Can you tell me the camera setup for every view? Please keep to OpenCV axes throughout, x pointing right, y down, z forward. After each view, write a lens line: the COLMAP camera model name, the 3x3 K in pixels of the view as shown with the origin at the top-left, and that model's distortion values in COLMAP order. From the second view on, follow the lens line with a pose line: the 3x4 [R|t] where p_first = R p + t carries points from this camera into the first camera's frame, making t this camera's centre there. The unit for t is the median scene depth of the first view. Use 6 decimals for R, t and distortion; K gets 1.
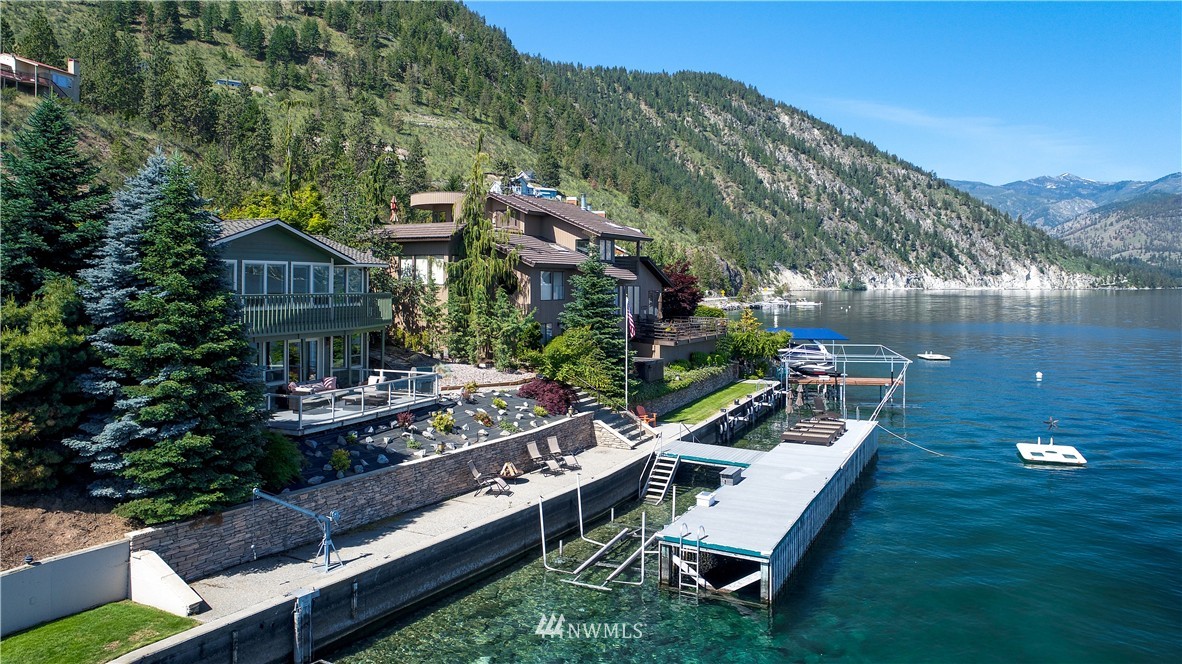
lens RADIAL K [[758.3, 0, 590.8], [0, 758.3, 329.2], [0, 0, 1]] dist [-0.002895, -0.000715]
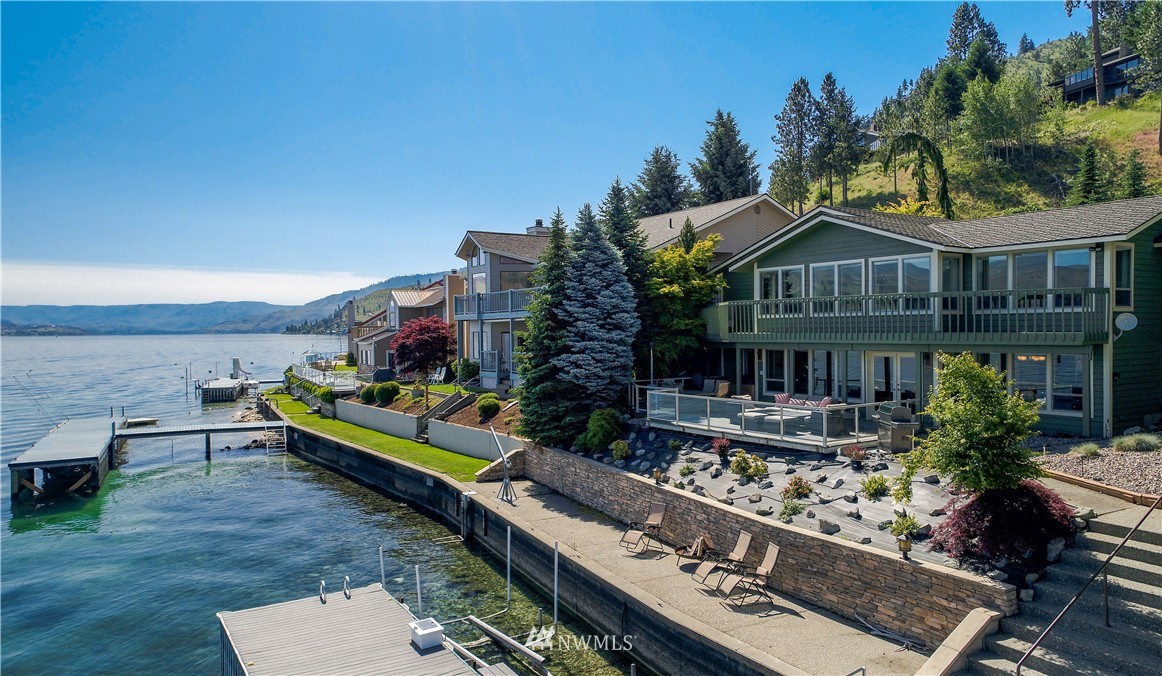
lens RADIAL K [[812.6, 0, 582.1], [0, 812.6, 335.9], [0, 0, 1]] dist [0.033020, 0.001288]
pose [[-0.486373, 0.016841, -0.873589, 0.546994], [-0.025460, 0.999117, 0.033436, -0.026380], [0.873380, 0.038504, -0.485514, 1.175848]]
